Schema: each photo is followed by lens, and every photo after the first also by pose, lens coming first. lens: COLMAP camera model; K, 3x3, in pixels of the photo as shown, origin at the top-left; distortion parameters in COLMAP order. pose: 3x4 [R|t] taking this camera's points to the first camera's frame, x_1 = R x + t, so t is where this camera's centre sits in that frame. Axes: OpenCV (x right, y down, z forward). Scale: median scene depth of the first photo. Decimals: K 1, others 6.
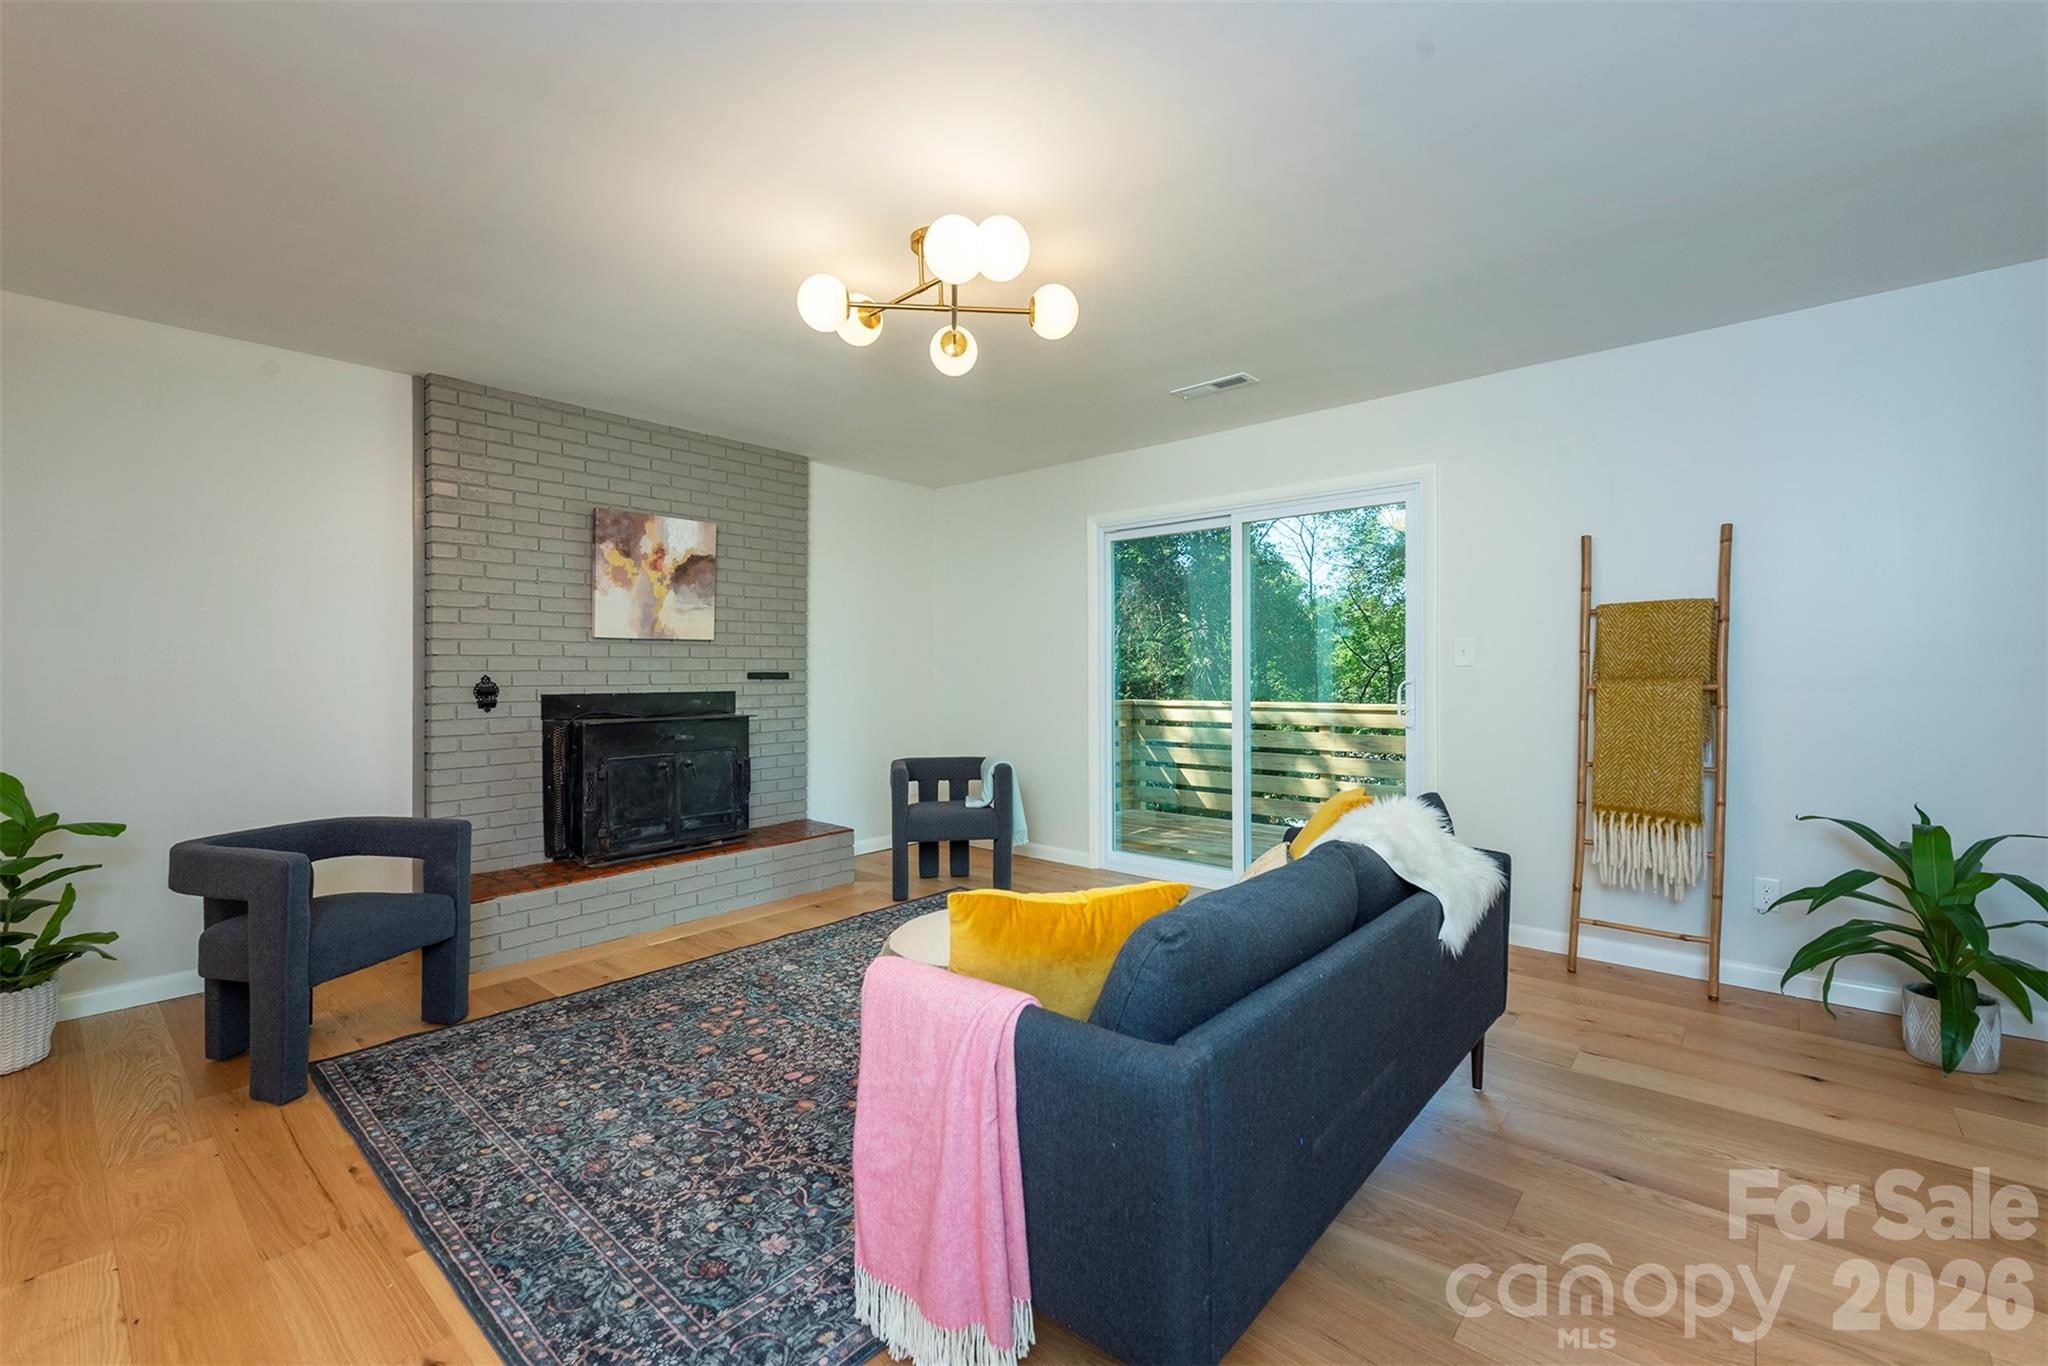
lens RADIAL K [[872.0, 0, 1025.7], [0, 872.0, 681.7], [0, 0, 1]] dist [-0.015938, -0.000146]
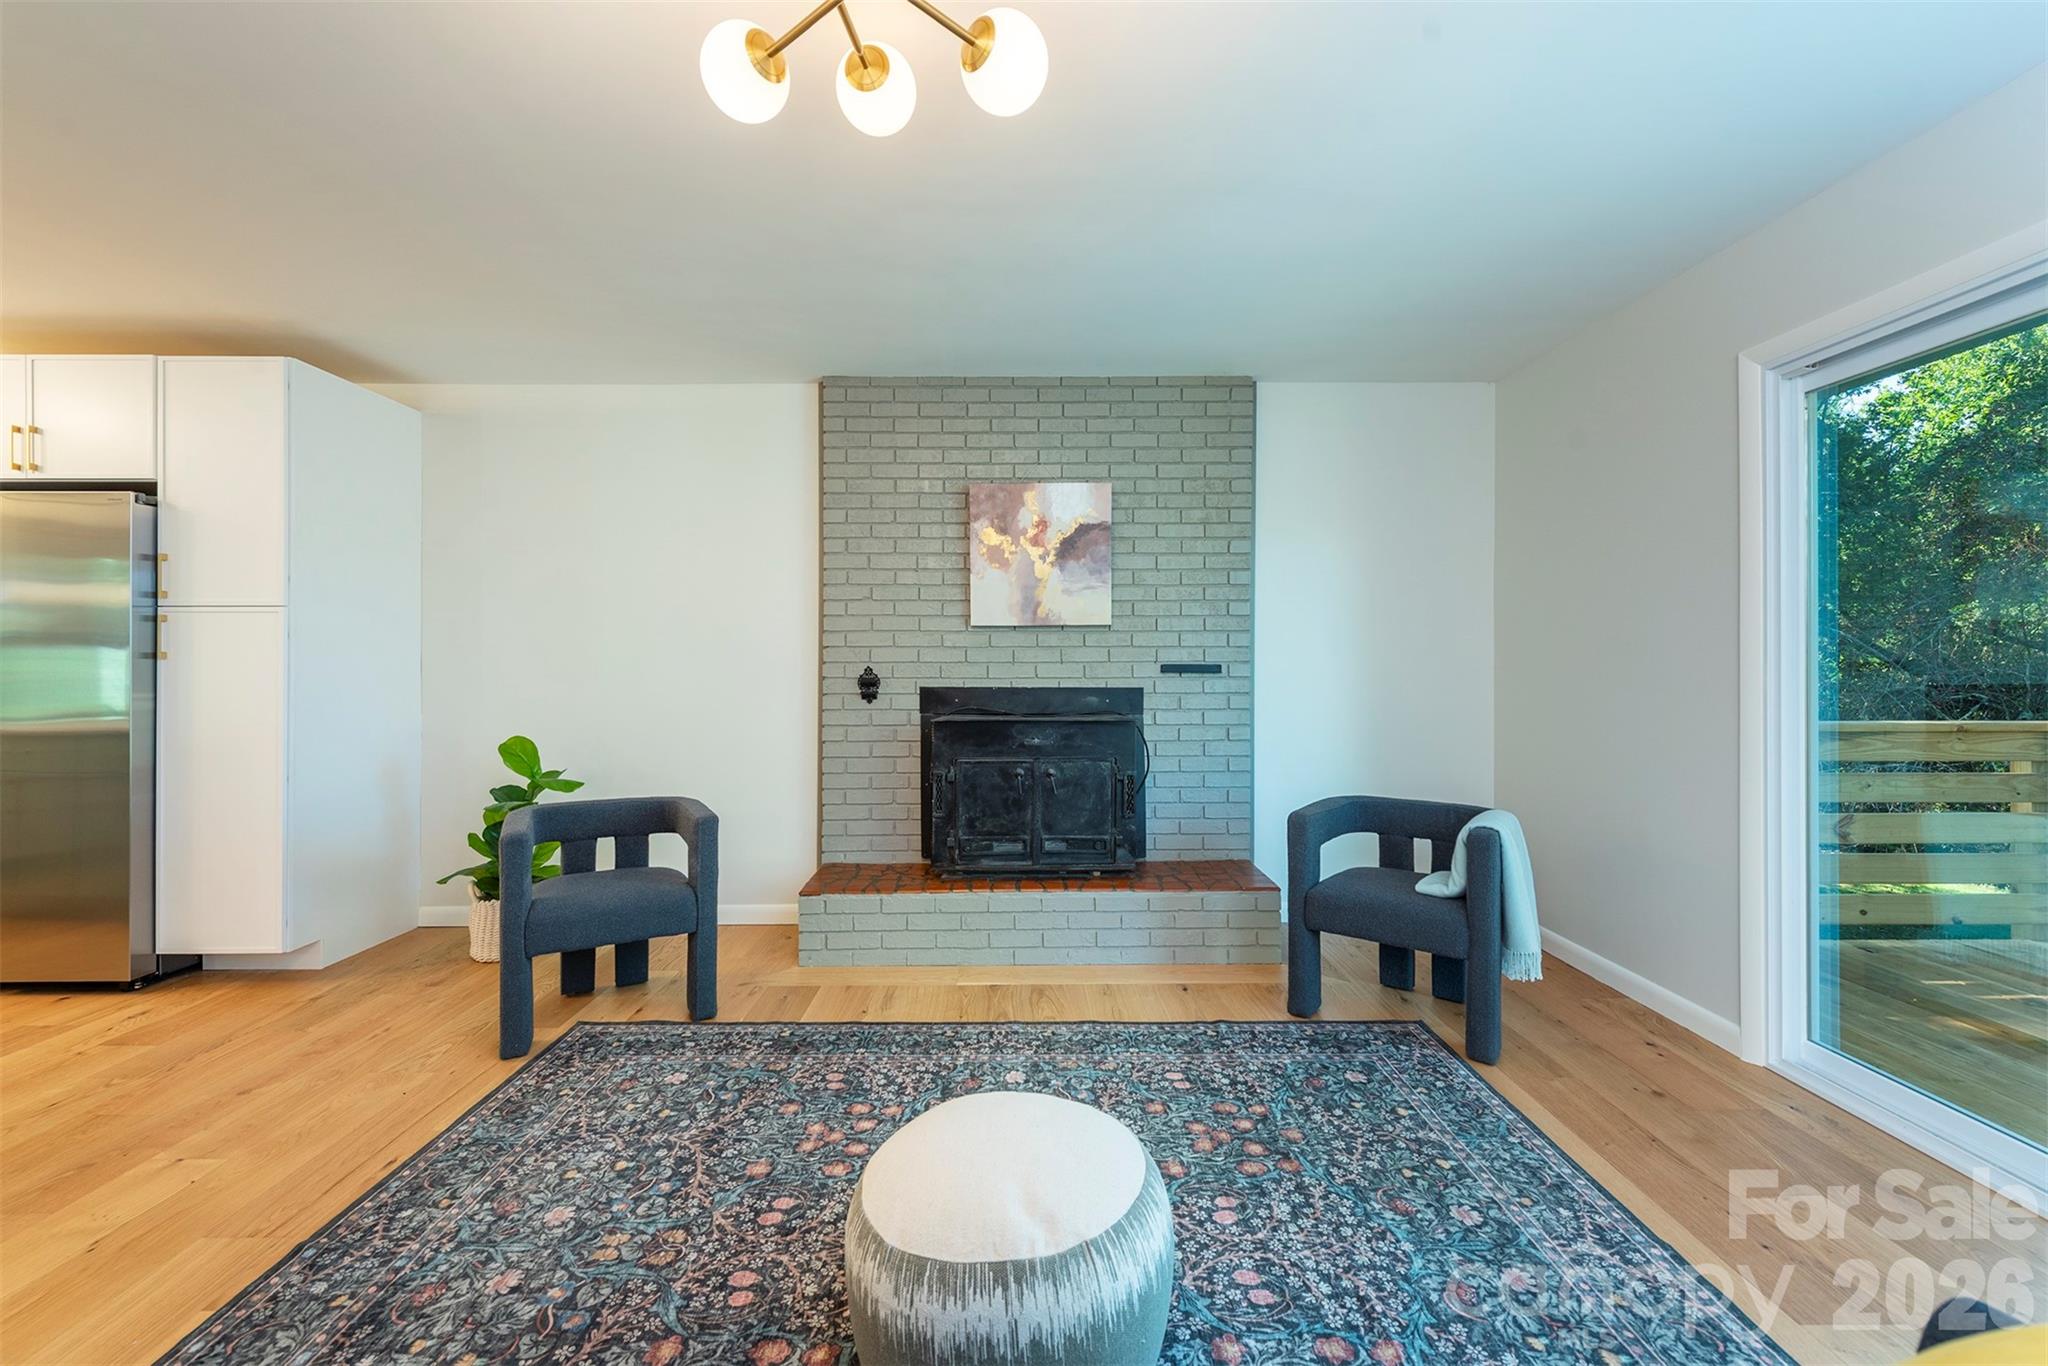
lens RADIAL K [[855.3, 0, 1018.4], [0, 855.3, 666.8], [0, 0, 1]] dist [0.003585, -0.000794]
pose [[0.646646, 0.006730, -0.762761, 0.232895], [-0.010226, 0.999948, 0.000154, -0.008615], [0.762722, 0.007700, 0.646681, 0.474135]]
